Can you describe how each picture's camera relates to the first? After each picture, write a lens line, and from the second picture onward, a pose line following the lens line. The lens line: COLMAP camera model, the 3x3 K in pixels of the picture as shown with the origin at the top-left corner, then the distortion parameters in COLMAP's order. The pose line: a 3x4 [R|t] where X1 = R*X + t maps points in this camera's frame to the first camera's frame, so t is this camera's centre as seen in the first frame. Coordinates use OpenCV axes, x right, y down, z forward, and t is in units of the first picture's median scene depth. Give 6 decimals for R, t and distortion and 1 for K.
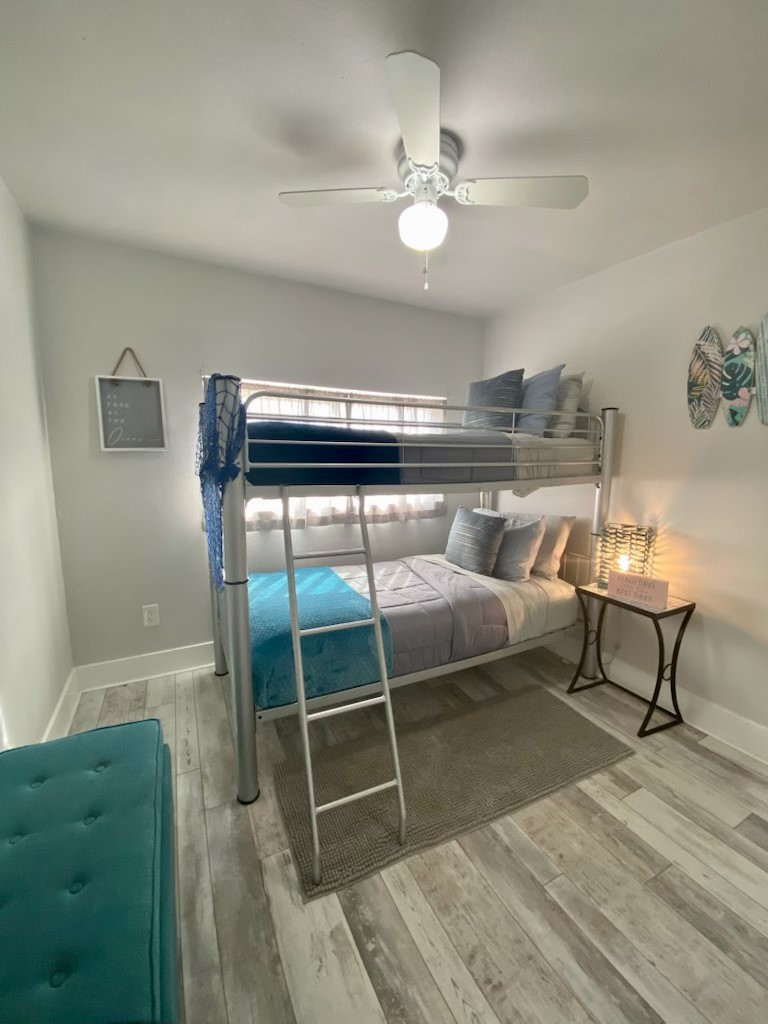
lens RADIAL K [[418.8, 0, 384.9], [0, 418.8, 510.6], [0, 0, 1]] dist [0.020822, -0.019669]
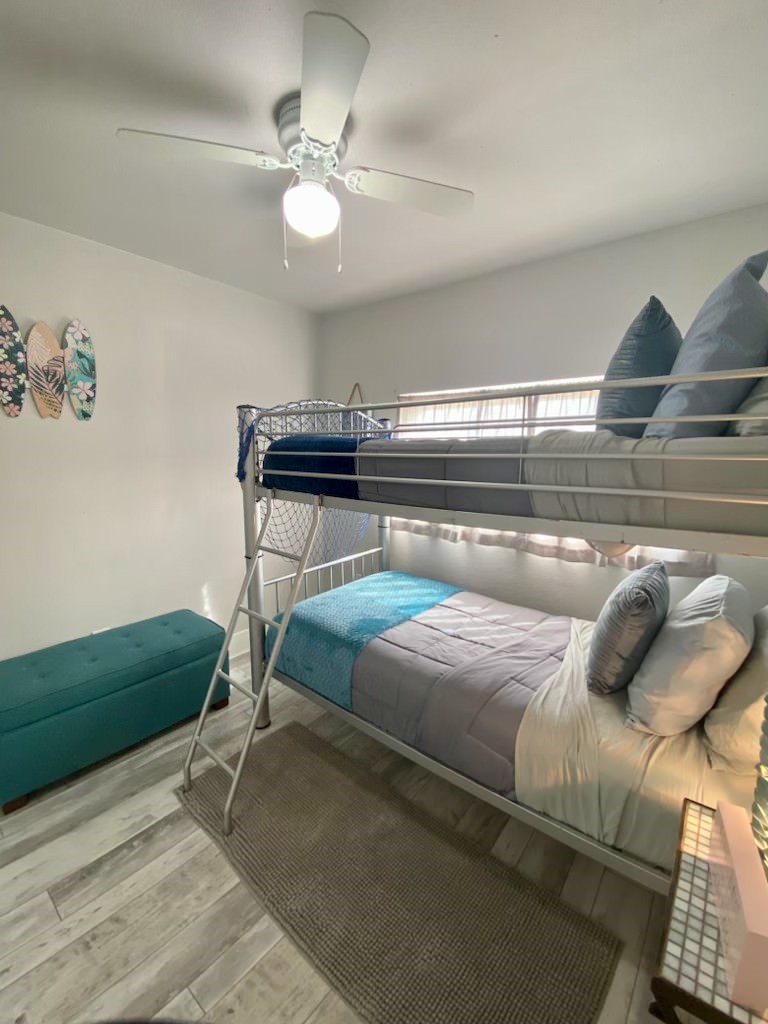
lens RADIAL K [[414.8, 0, 380.0], [0, 414.8, 513.3], [0, 0, 1]] dist [0.017962, -0.018672]
pose [[0.401861, 0.121322, -0.907628, 0.920680], [-0.128714, 0.988827, 0.075186, -0.115118], [0.906609, 0.086610, 0.412987, 0.746934]]
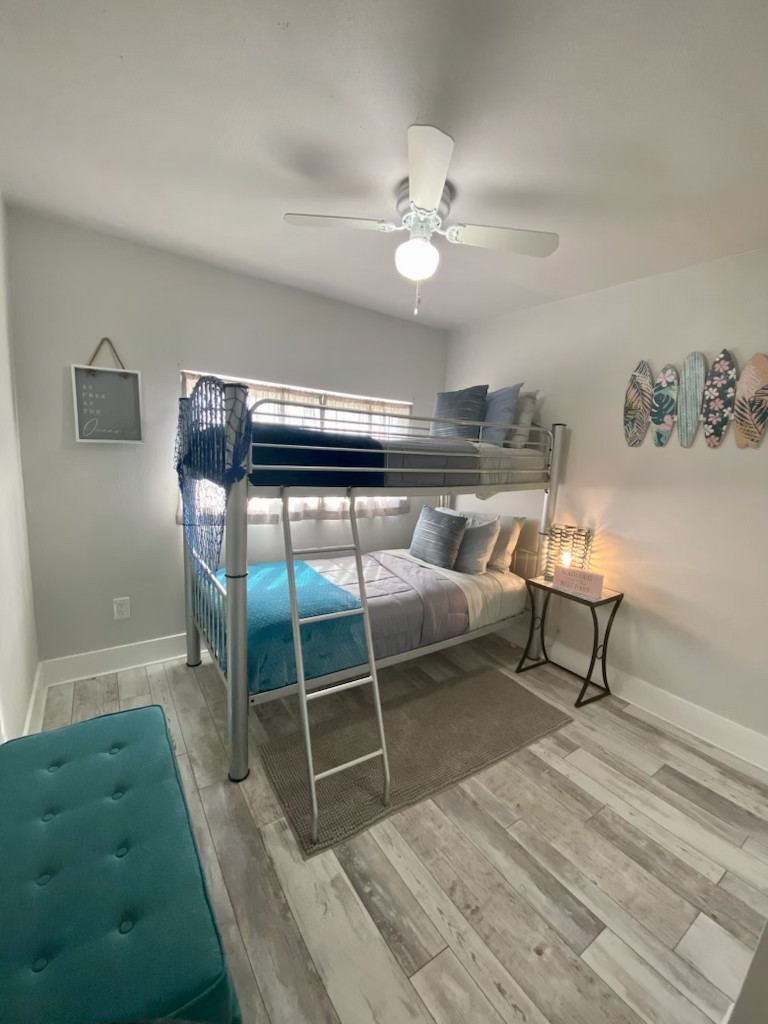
lens RADIAL K [[418.8, 0, 384.9], [0, 418.8, 510.6], [0, 0, 1]] dist [0.020822, -0.019669]
pose [[0.990536, 0.022578, 0.135382, -0.117311], [-0.025102, 0.999541, 0.016964, -0.021194], [-0.134937, -0.020202, 0.990648, -0.099415]]
